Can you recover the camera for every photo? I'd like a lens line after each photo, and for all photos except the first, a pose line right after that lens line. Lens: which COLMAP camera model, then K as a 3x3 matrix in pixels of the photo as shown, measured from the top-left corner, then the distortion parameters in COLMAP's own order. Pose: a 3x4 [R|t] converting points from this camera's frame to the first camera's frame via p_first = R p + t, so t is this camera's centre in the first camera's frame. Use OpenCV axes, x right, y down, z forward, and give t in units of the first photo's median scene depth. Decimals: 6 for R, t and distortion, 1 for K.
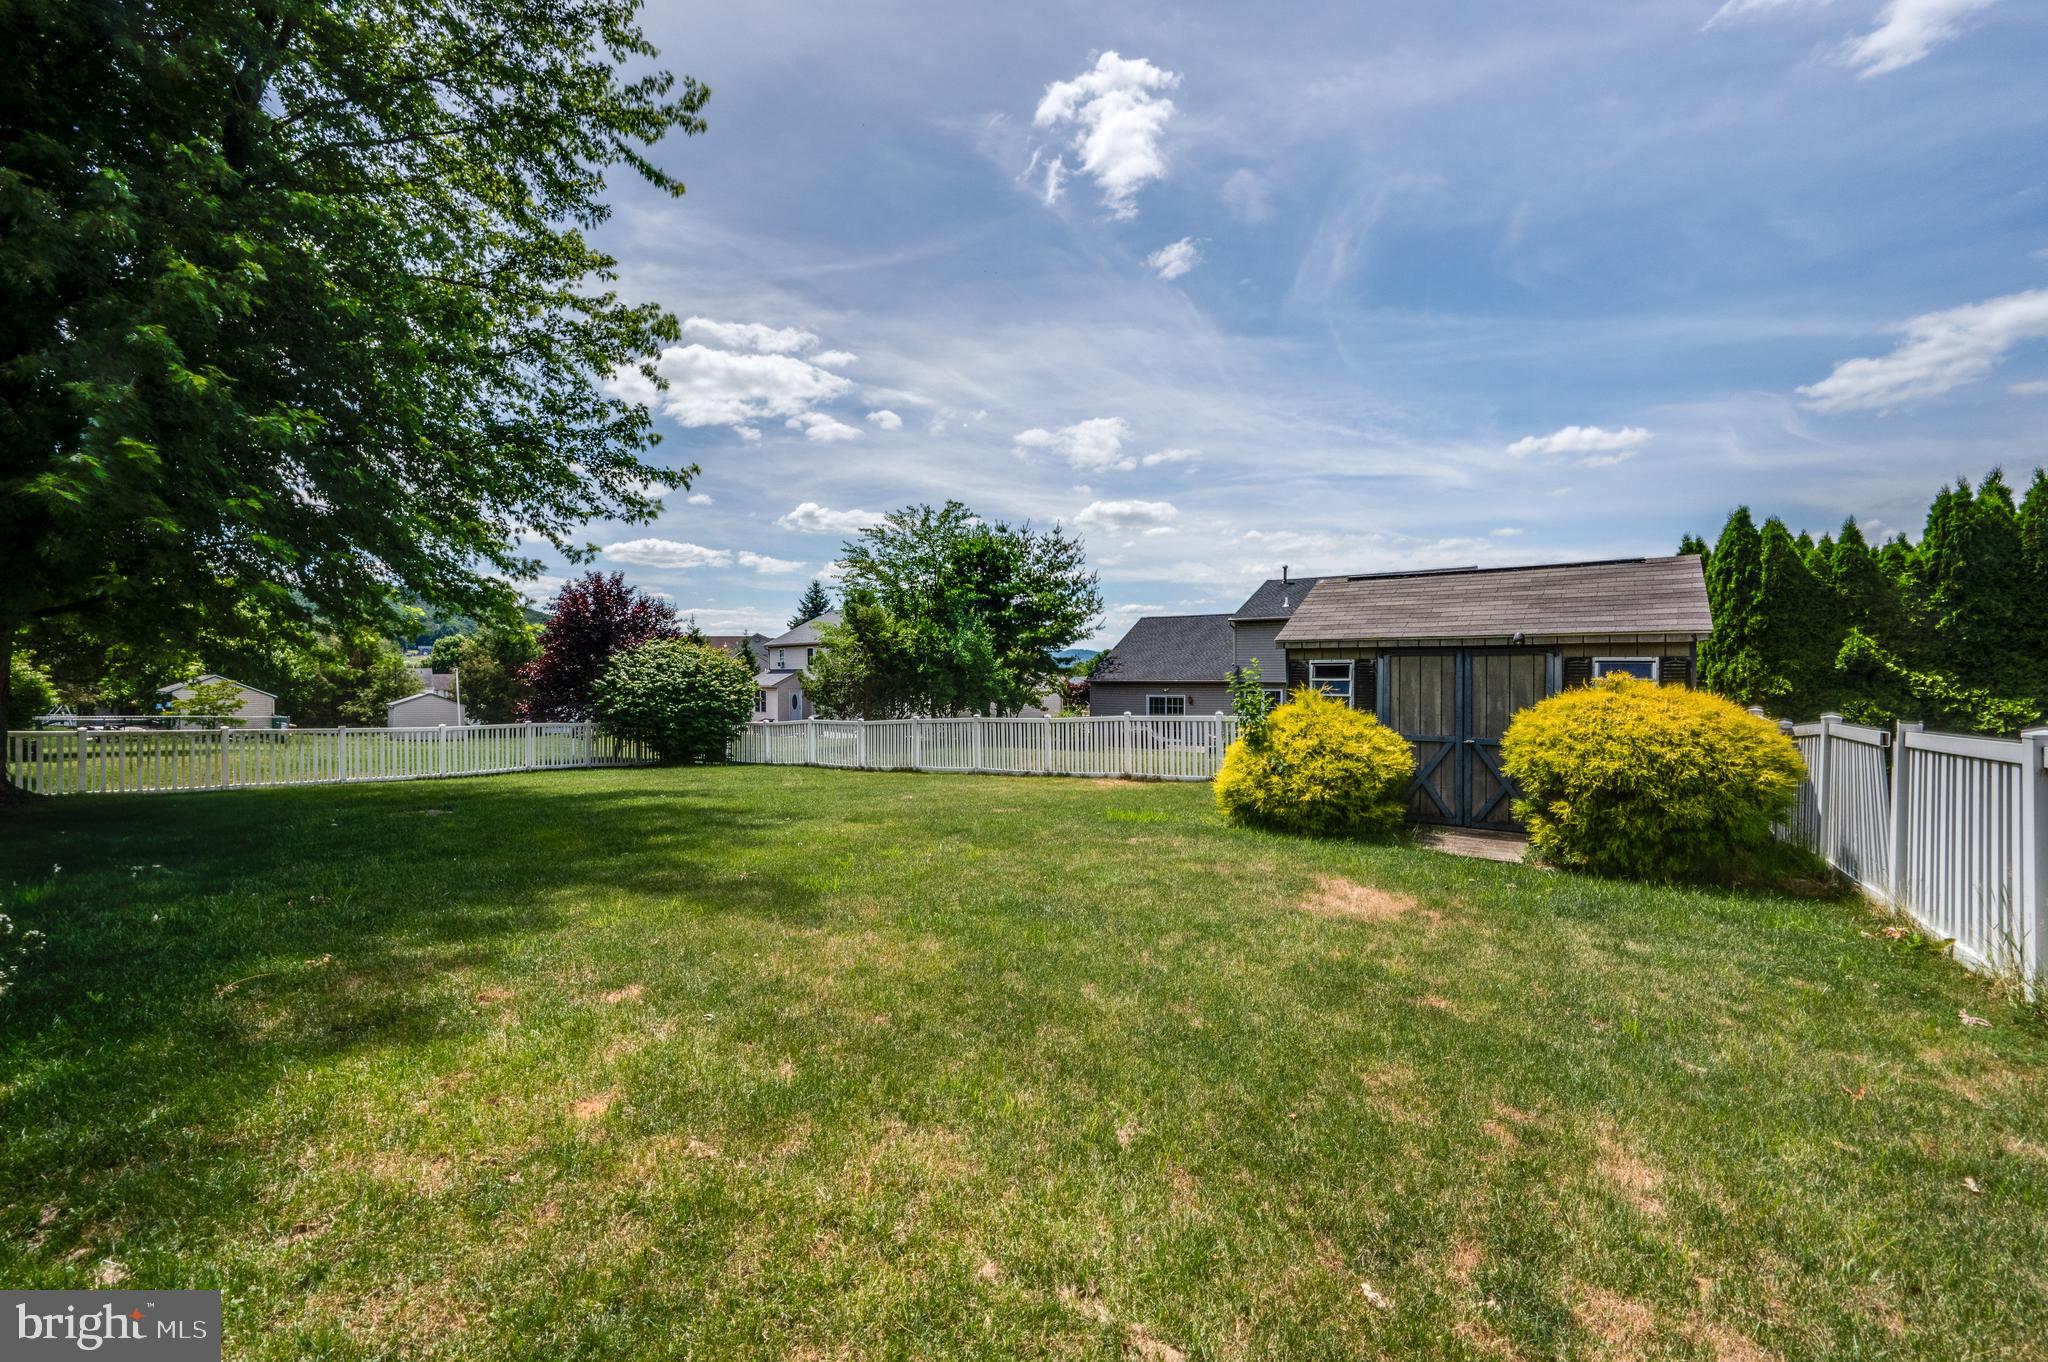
lens RADIAL K [[813.4, 0, 1023.8], [0, 813.4, 682.1], [0, 0, 1]] dist [0.003245, 0.000323]
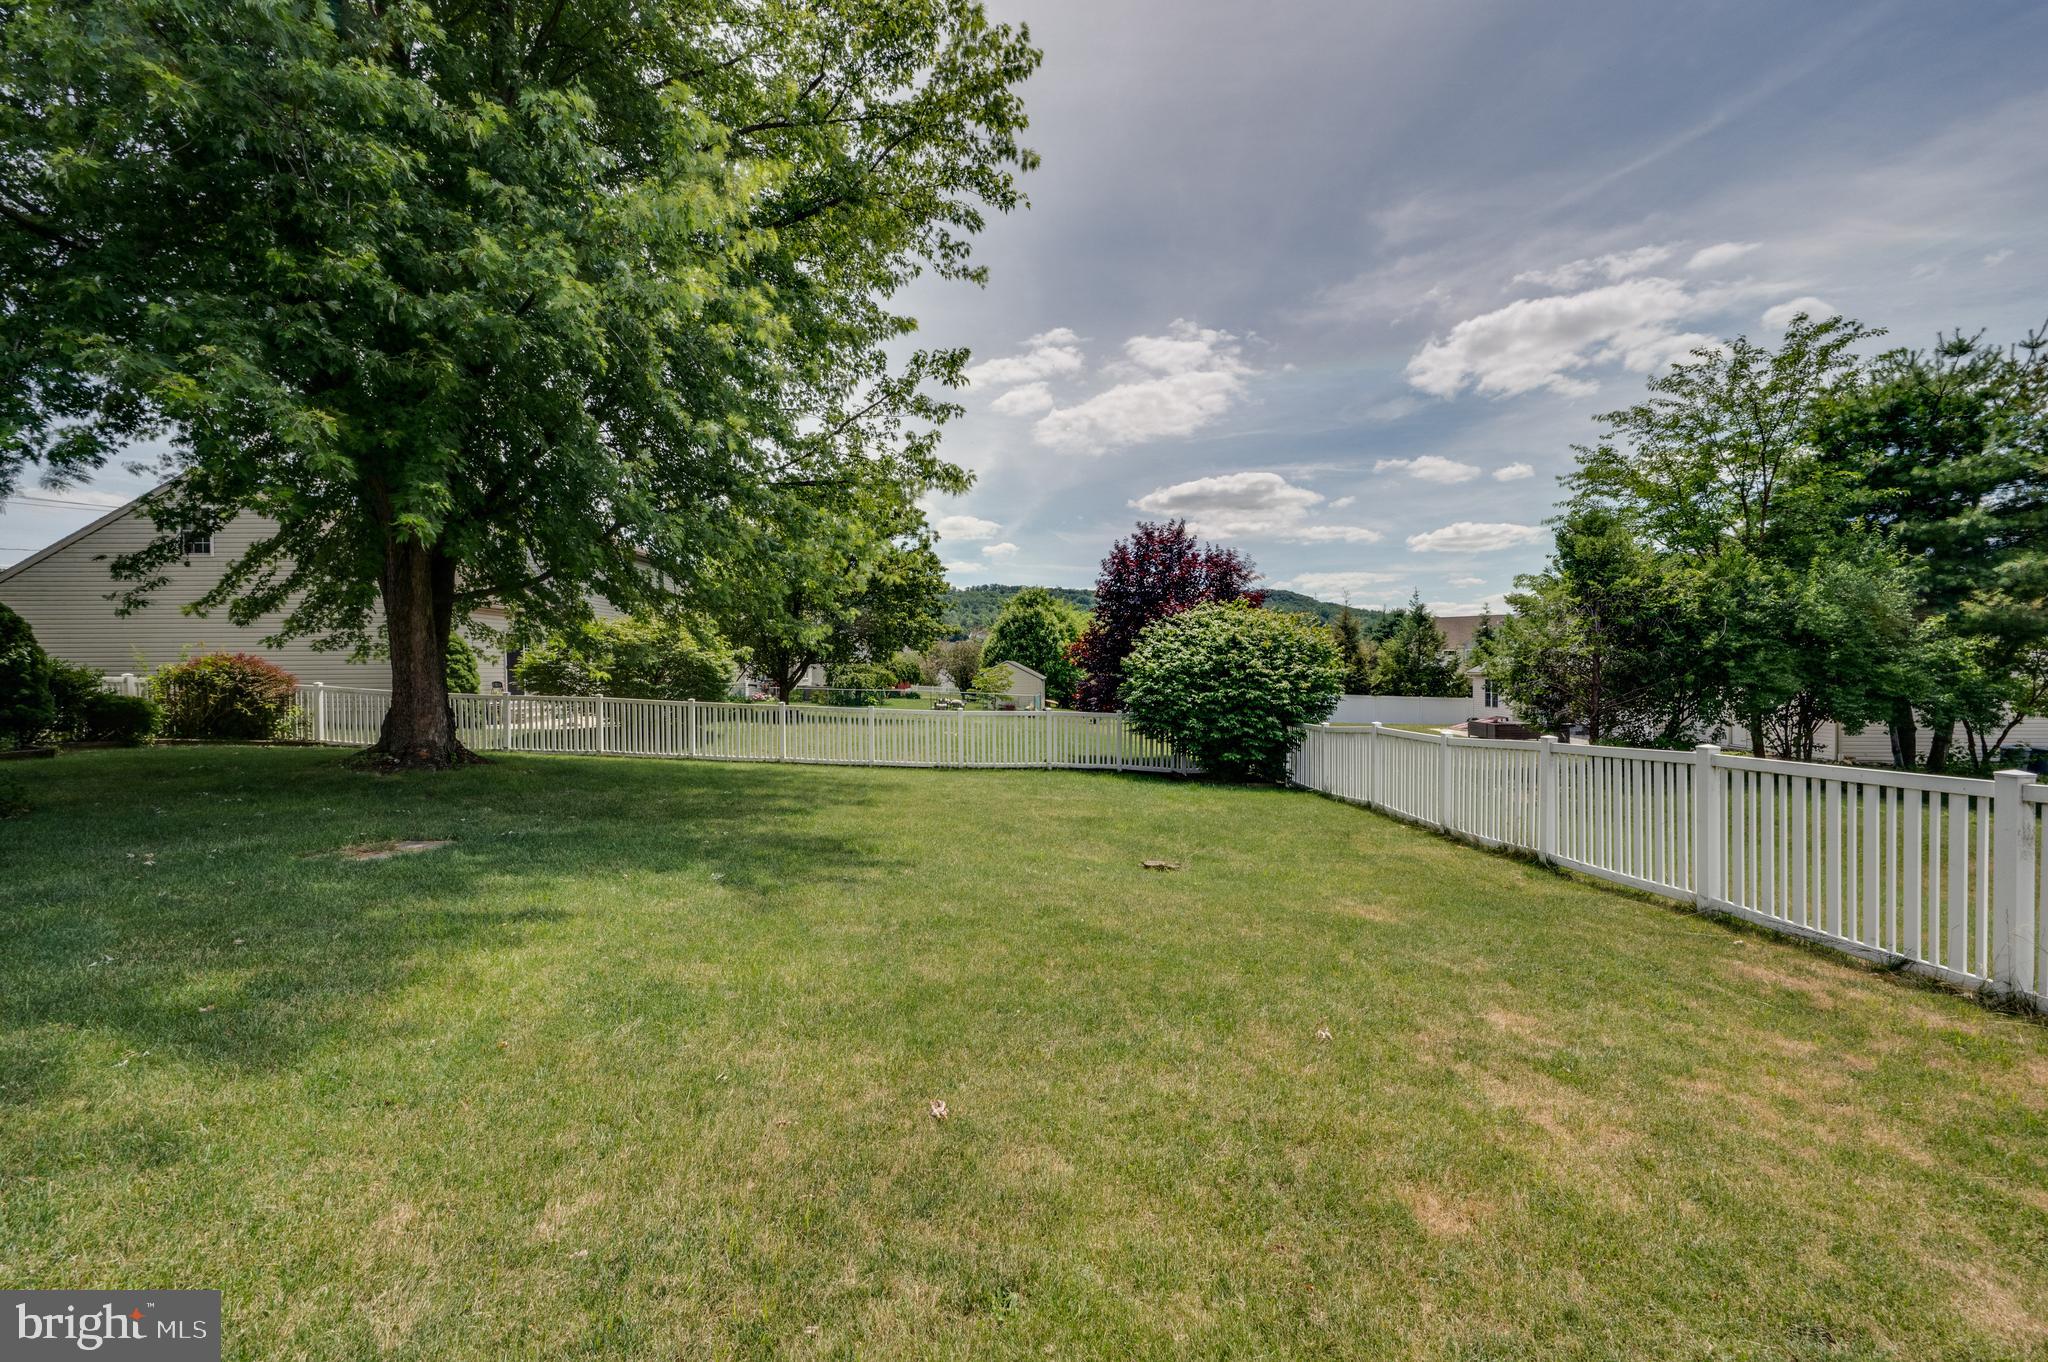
lens RADIAL K [[813.4, 0, 1026.0], [0, 813.4, 685.3], [0, 0, 1]] dist [0.003245, 0.000323]
pose [[0.618095, 0.021715, -0.785803, 0.018658], [-0.006459, 0.999725, 0.022547, 0.003906], [0.786077, -0.008860, 0.618065, 0.288002]]
